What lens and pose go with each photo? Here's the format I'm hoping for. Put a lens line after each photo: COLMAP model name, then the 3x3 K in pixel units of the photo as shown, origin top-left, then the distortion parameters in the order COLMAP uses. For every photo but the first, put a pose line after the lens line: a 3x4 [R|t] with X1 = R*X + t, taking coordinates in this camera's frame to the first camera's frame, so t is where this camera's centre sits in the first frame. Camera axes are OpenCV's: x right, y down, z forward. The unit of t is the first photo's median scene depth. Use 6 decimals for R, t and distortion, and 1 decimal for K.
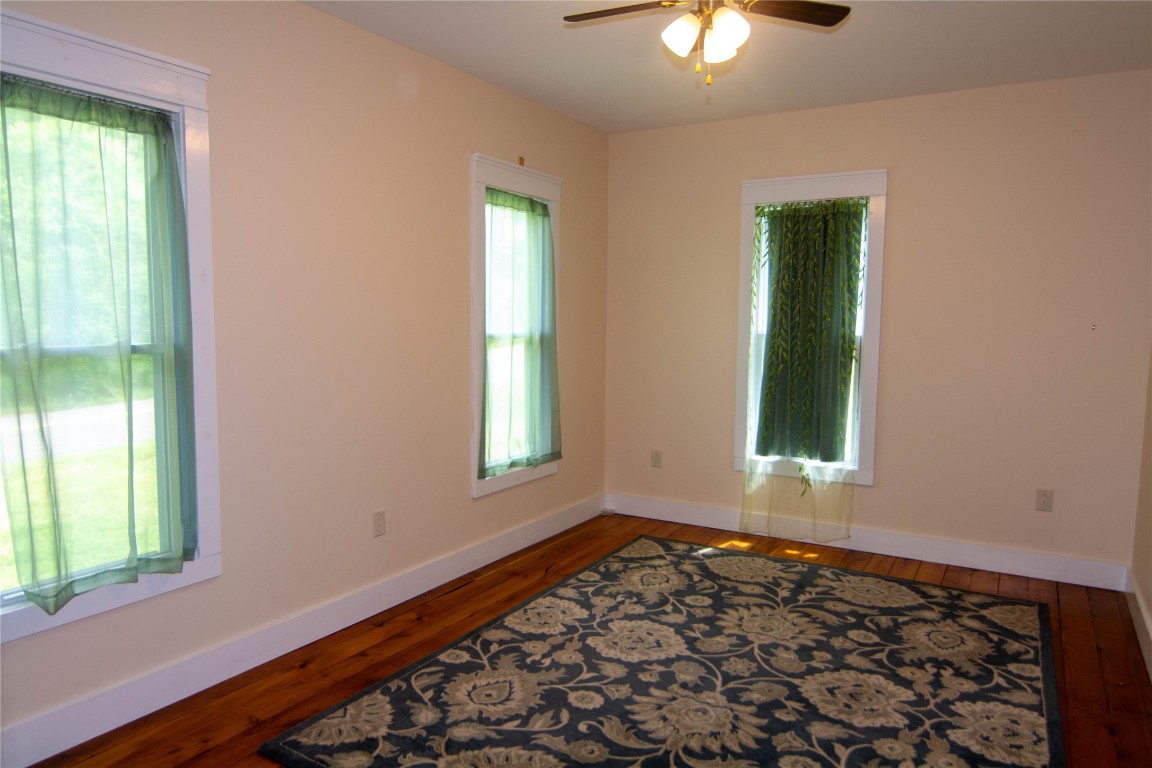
lens RADIAL K [[763.7, 0, 573.3], [0, 763.7, 384.7], [0, 0, 1]] dist [-0.013771, -0.009085]
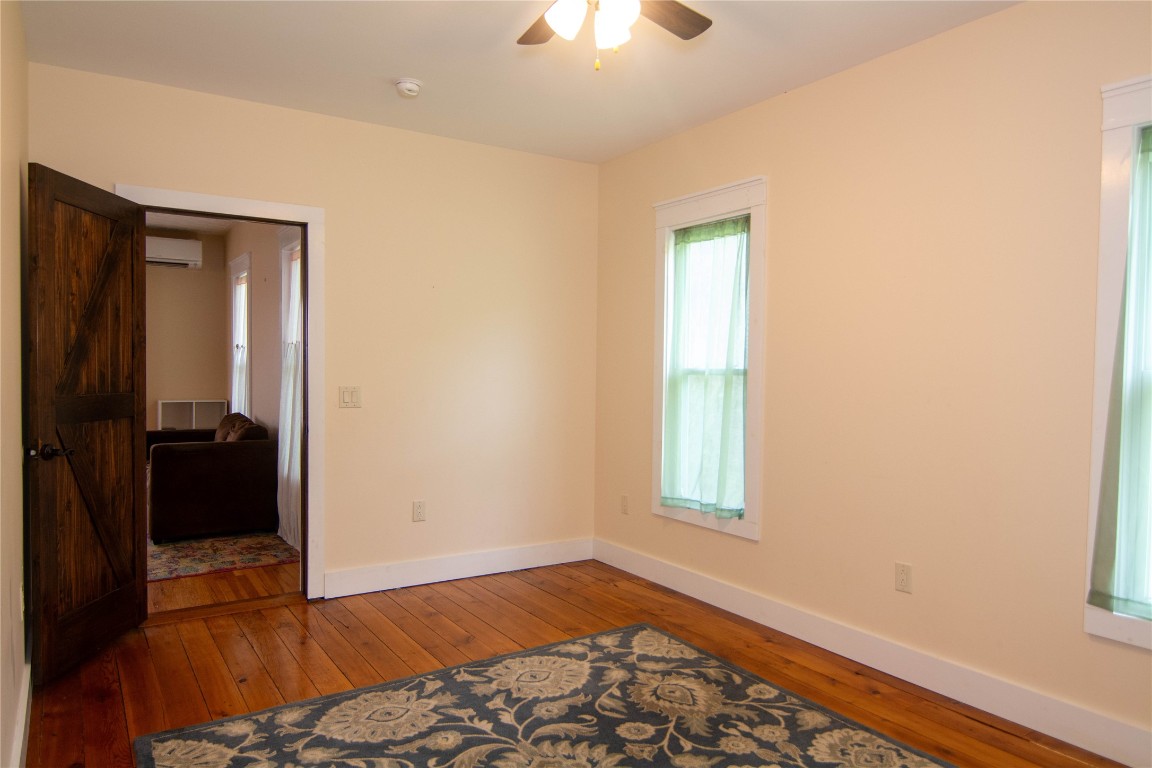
lens RADIAL K [[772.4, 0, 573.0], [0, 772.4, 387.1], [0, 0, 1]] dist [-0.001007, -0.013741]
pose [[-0.442838, 0.010121, -0.896544, 0.876700], [-0.099303, 0.993231, 0.060262, -0.068776], [0.891085, 0.115716, -0.438836, 1.235878]]
